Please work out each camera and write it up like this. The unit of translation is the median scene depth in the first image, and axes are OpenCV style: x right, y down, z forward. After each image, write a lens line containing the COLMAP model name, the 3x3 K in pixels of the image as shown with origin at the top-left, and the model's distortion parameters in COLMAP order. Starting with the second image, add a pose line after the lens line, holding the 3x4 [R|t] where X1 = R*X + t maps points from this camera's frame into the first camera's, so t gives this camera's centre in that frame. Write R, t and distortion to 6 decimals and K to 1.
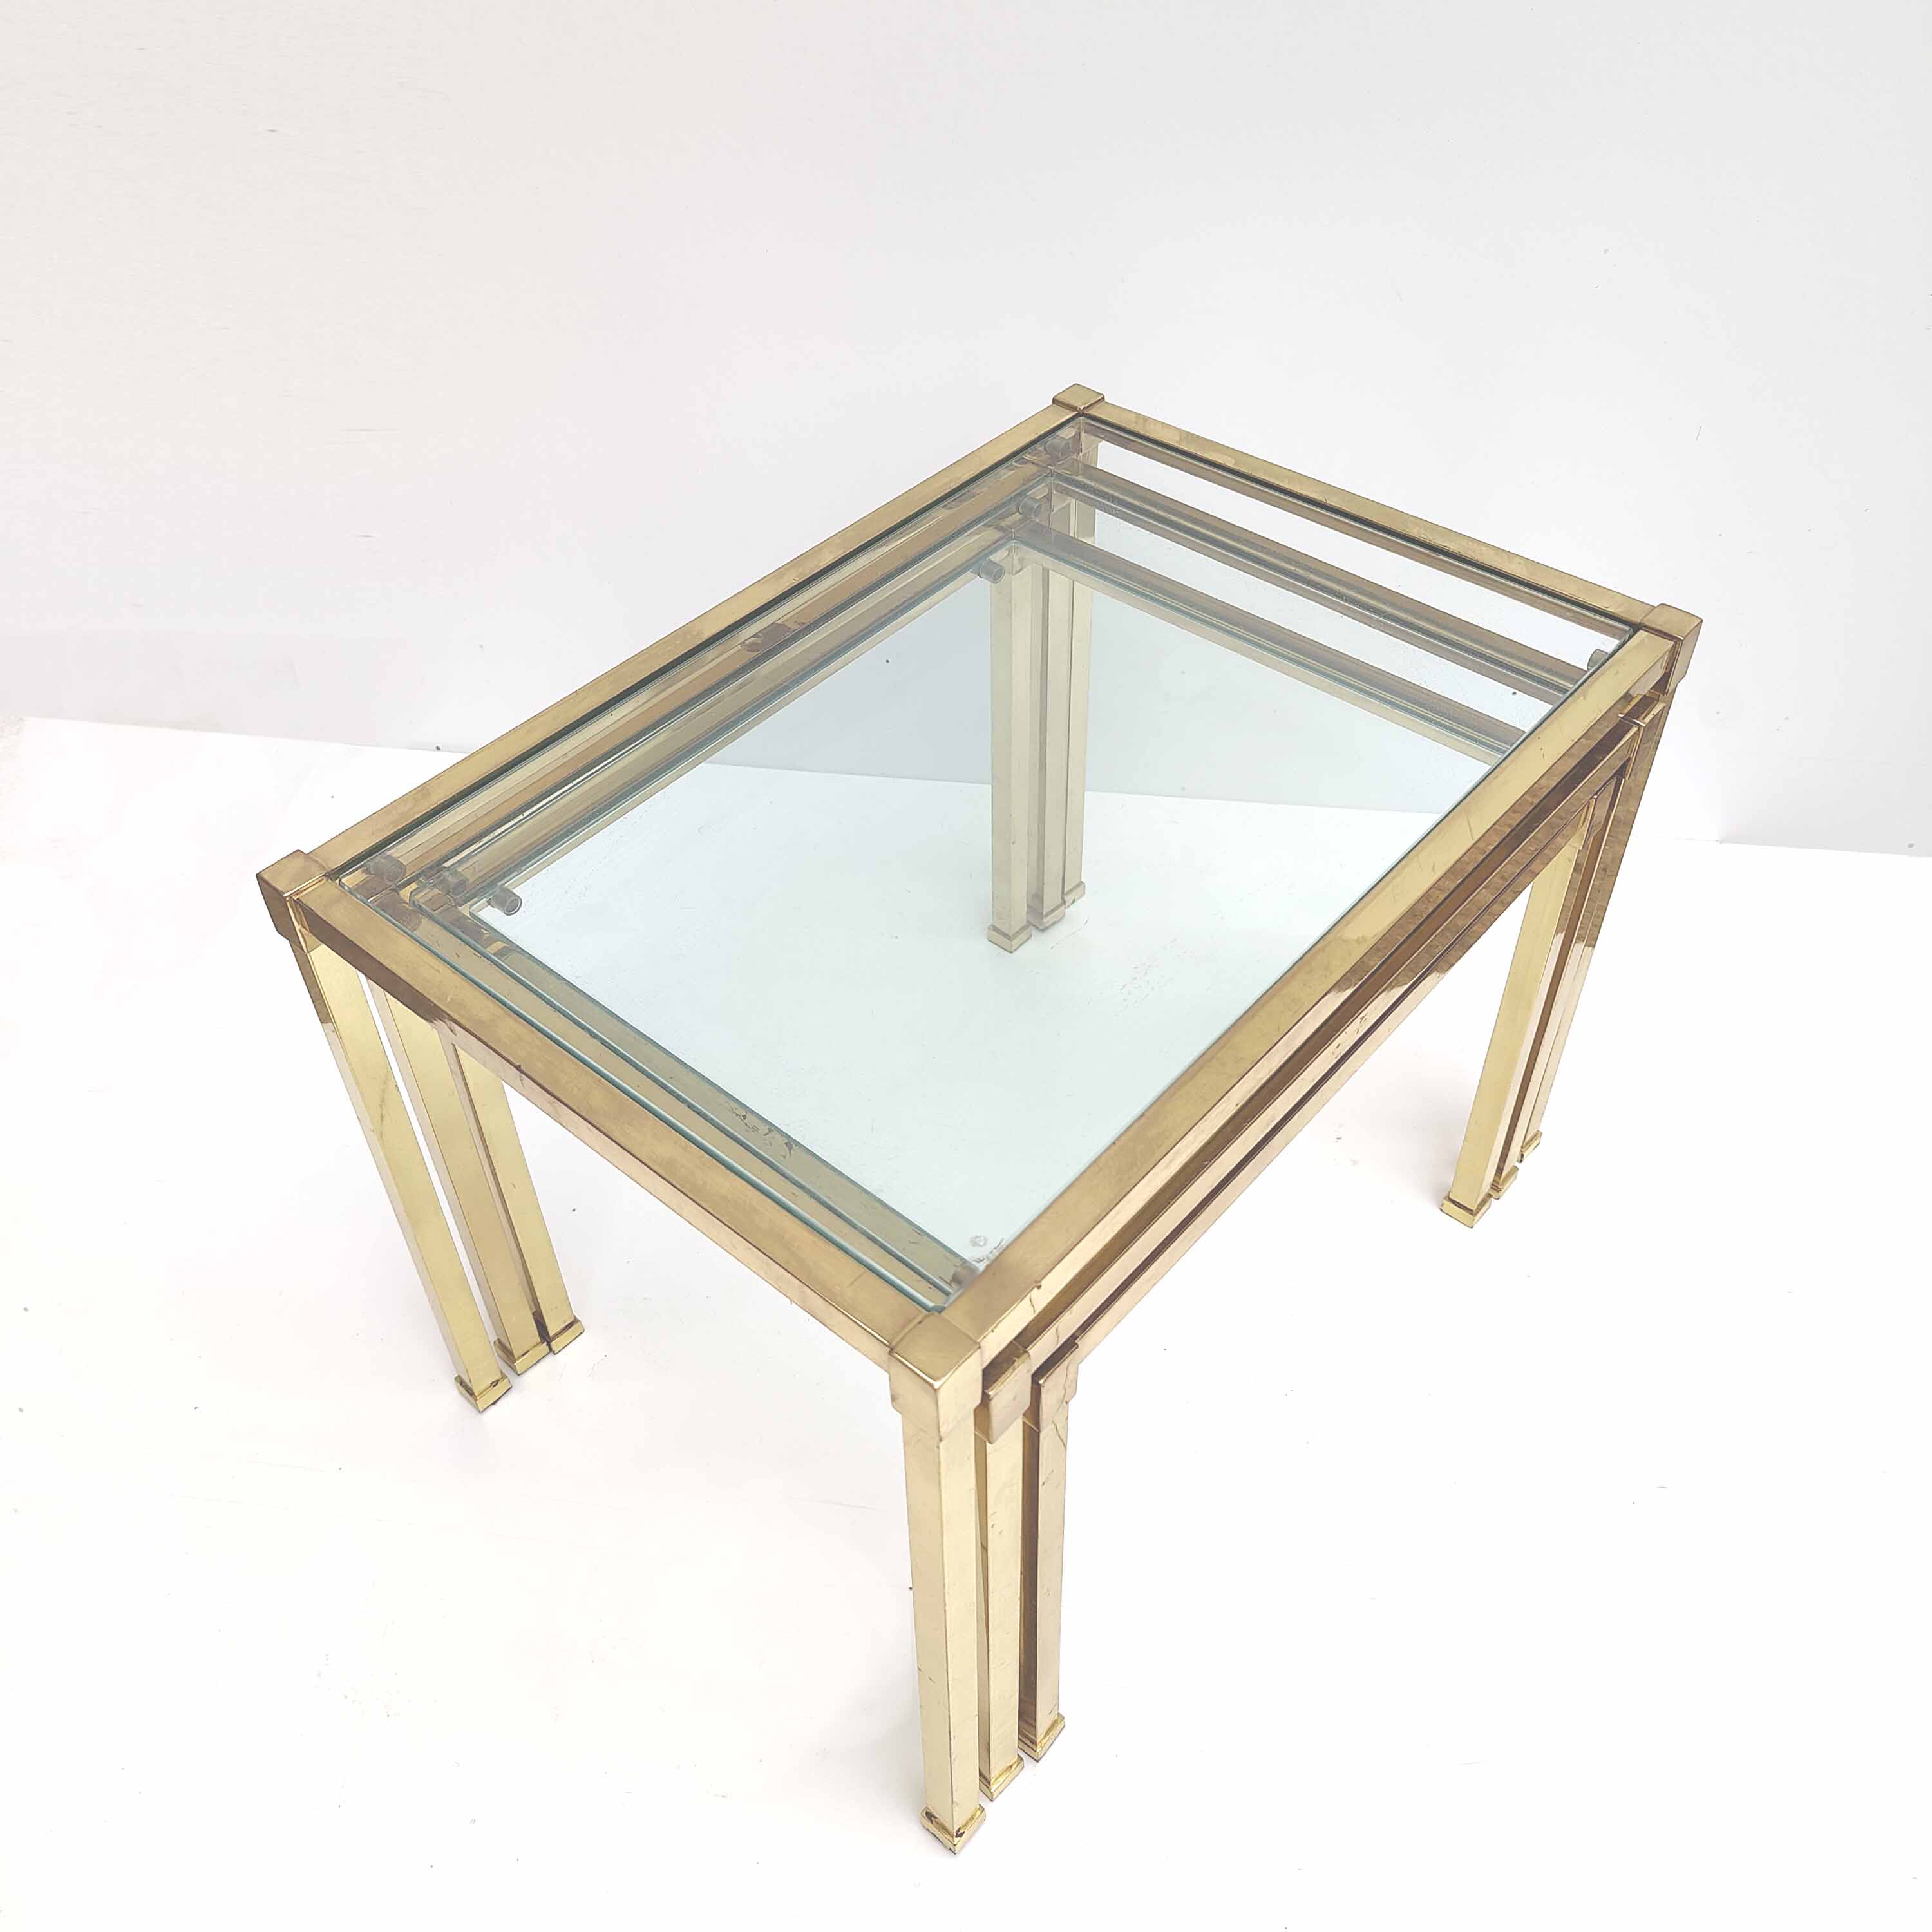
lens RADIAL K [[1810.1, 0, 967.3], [0, 1810.1, 967.1], [0, 0, 1]] dist [-0.001702, 0.000000]
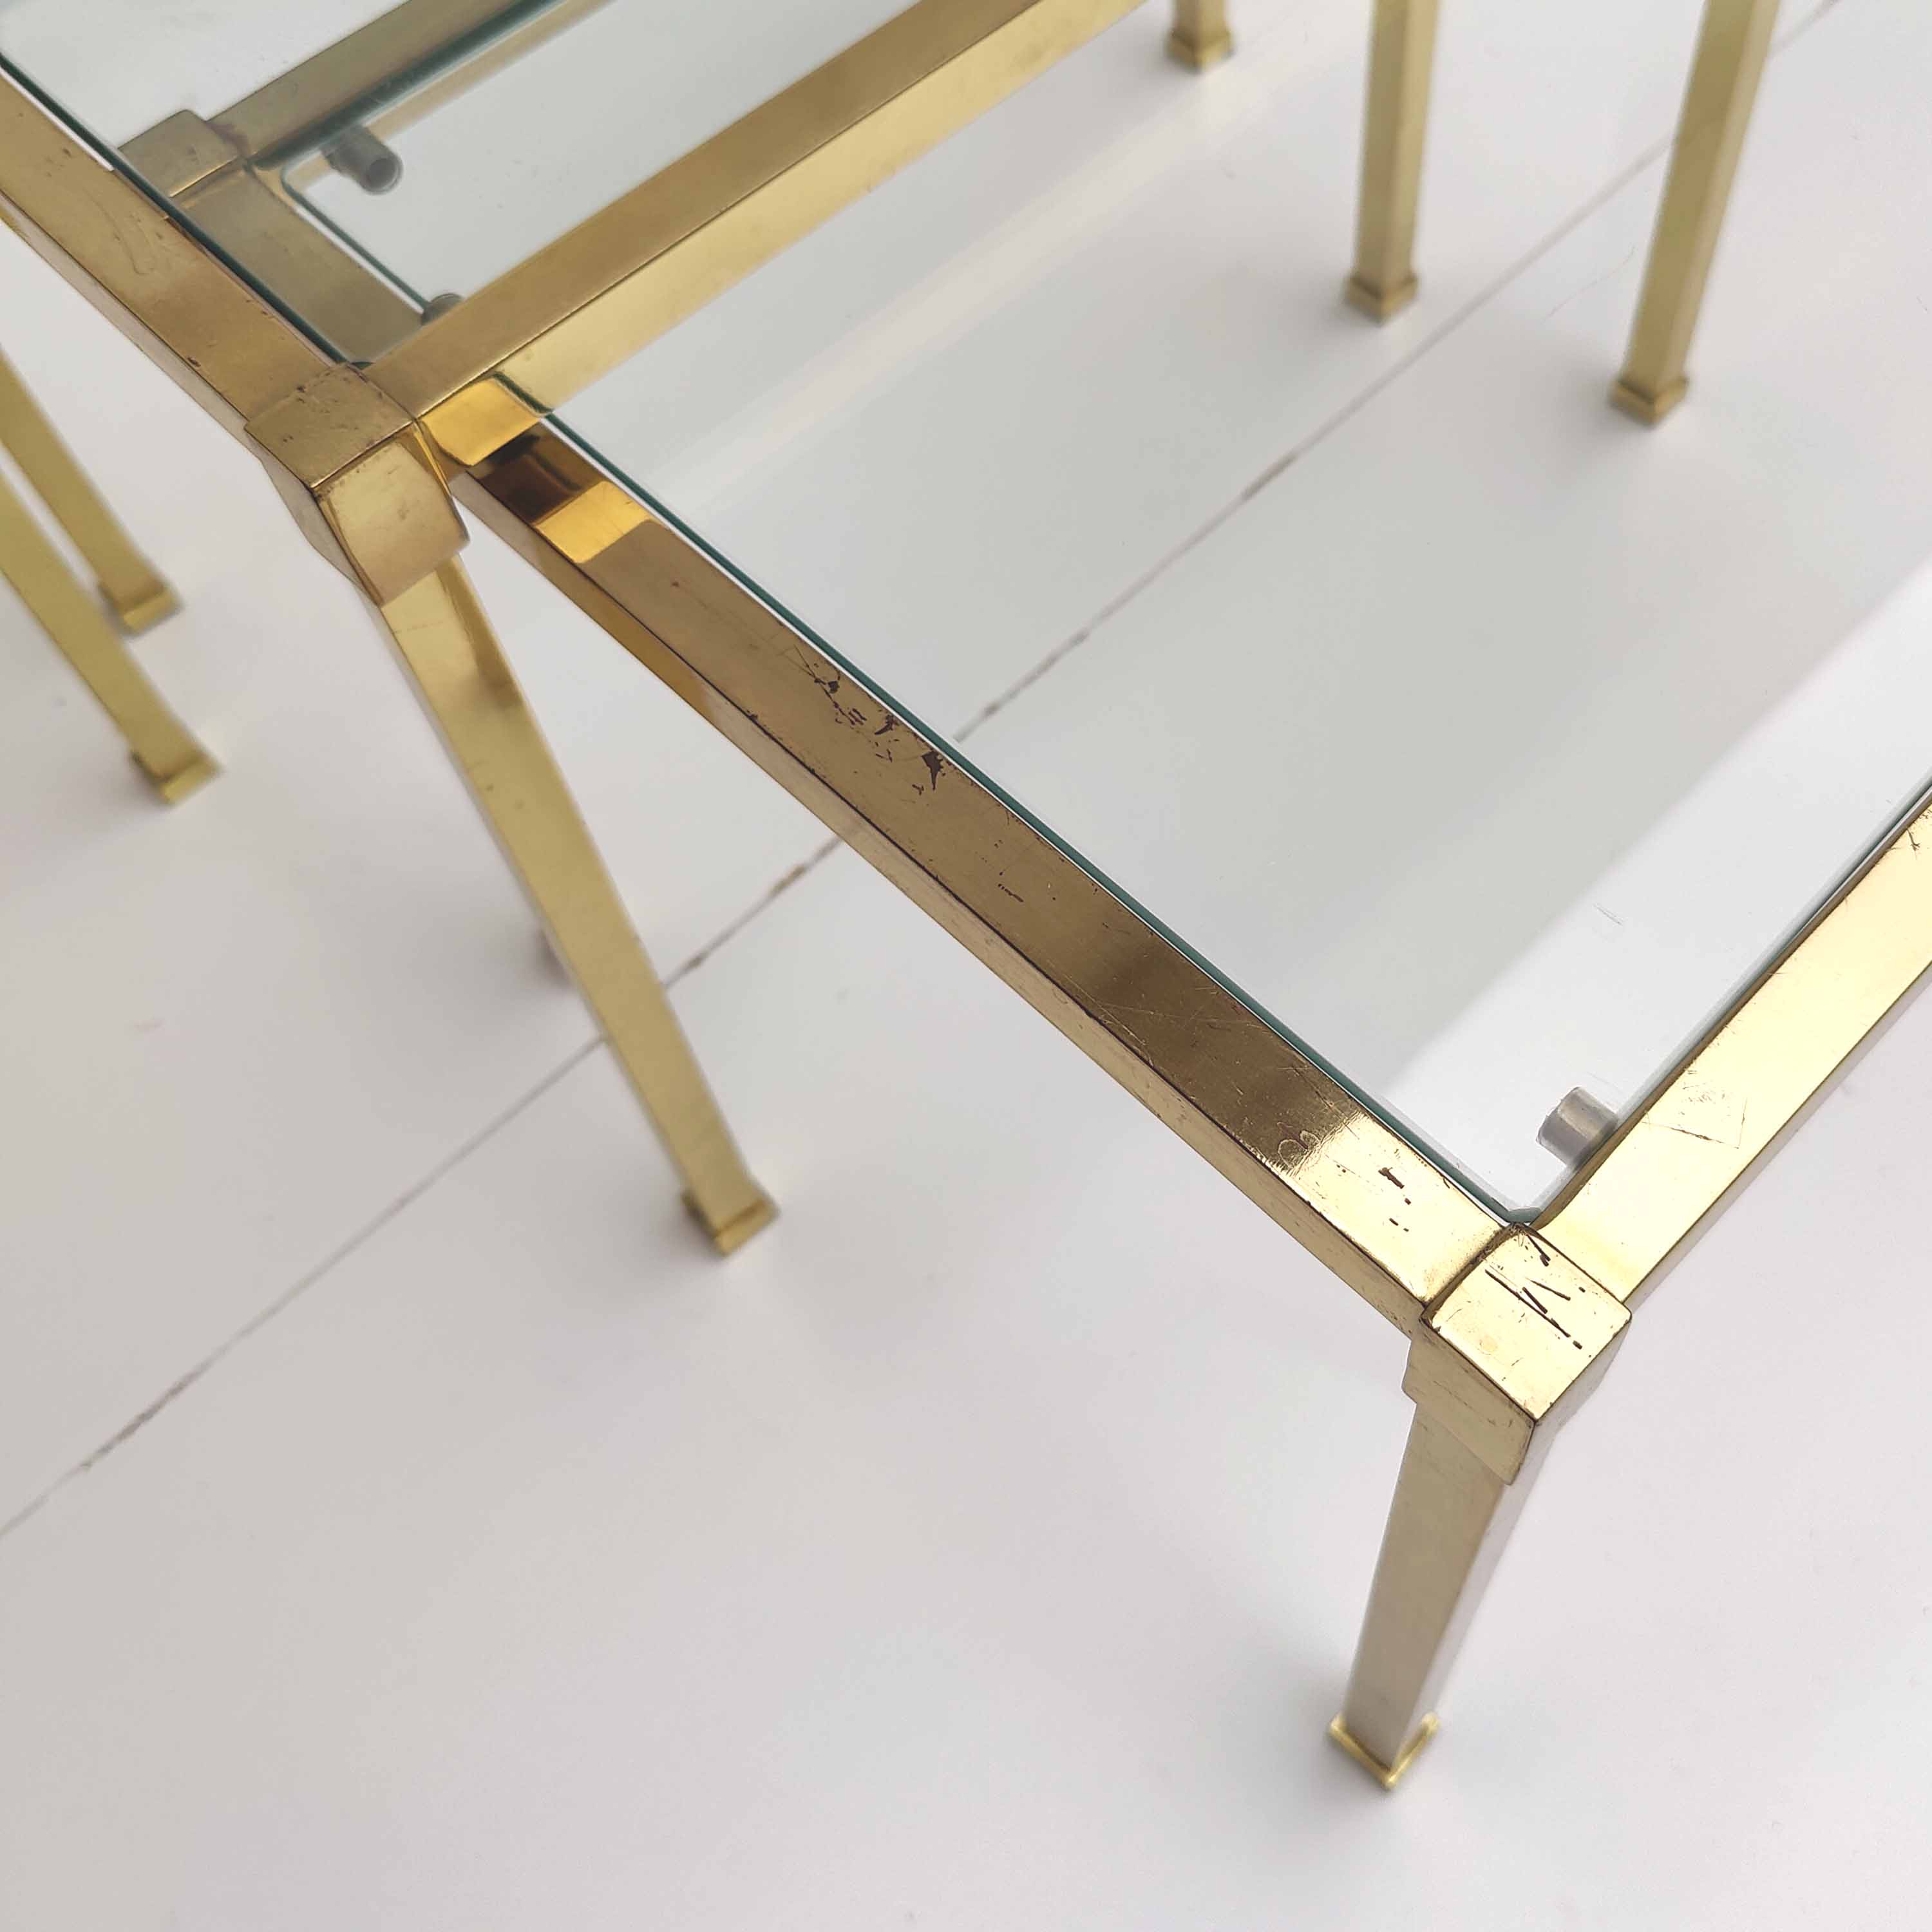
lens RADIAL K [[2088.3, 0, 968.1], [0, 2088.3, 970.2], [0, 0, 1]] dist [-0.020904, 0.000000]
pose [[0.986901, 0.068063, -0.146264, -0.015068], [-0.024549, 0.959445, 0.280826, 0.008253], [0.159446, -0.273557, 0.948548, 0.473697]]
